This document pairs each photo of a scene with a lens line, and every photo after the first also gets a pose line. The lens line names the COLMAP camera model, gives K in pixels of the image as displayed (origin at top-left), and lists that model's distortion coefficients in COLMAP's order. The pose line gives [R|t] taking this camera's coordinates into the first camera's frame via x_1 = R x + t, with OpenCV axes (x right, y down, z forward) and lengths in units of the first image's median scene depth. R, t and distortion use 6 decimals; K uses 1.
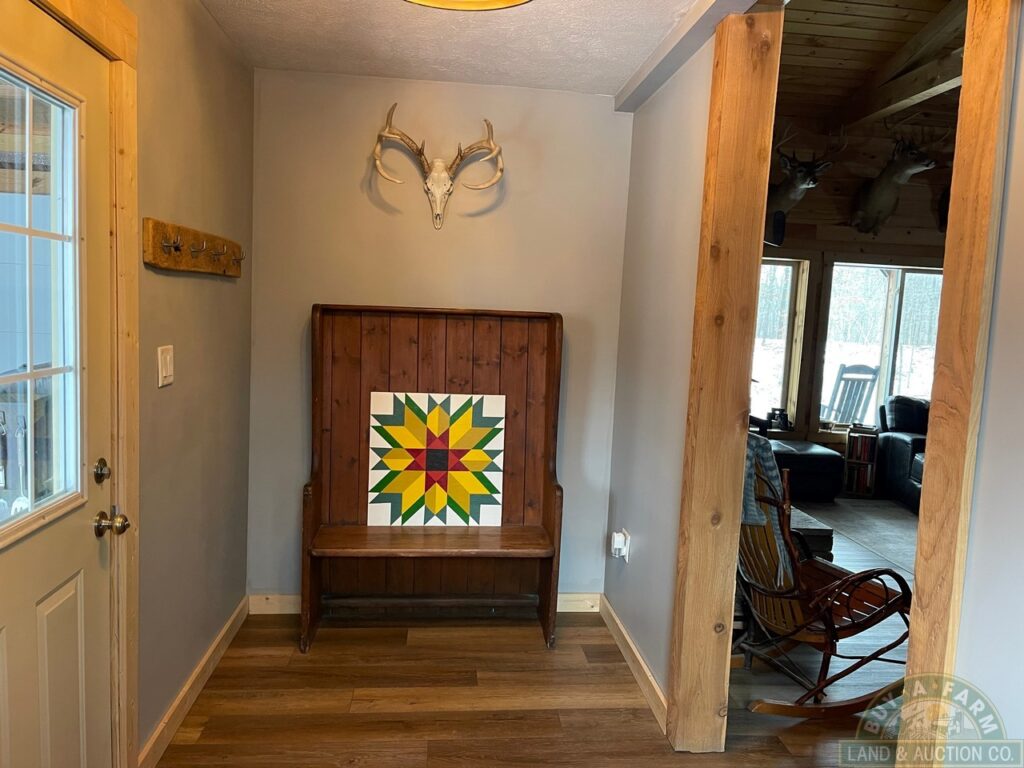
lens RADIAL K [[785.3, 0, 512.5], [0, 785.3, 389.5], [0, 0, 1]] dist [0.040354, 0.000920]
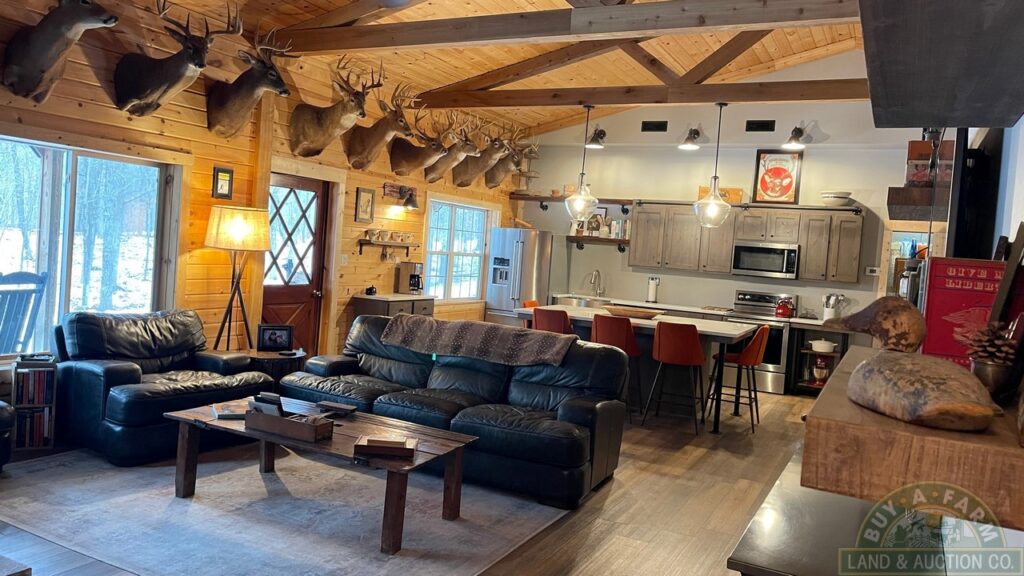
lens RADIAL K [[761.8, 0, 512.5], [0, 761.8, 282.4], [0, 0, 1]] dist [0.073305, -0.100579]
pose [[0.529241, -0.047345, 0.847149, 0.068352], [0.034789, 0.998813, 0.034087, -0.033111], [-0.847758, 0.011431, 0.530260, 0.231731]]
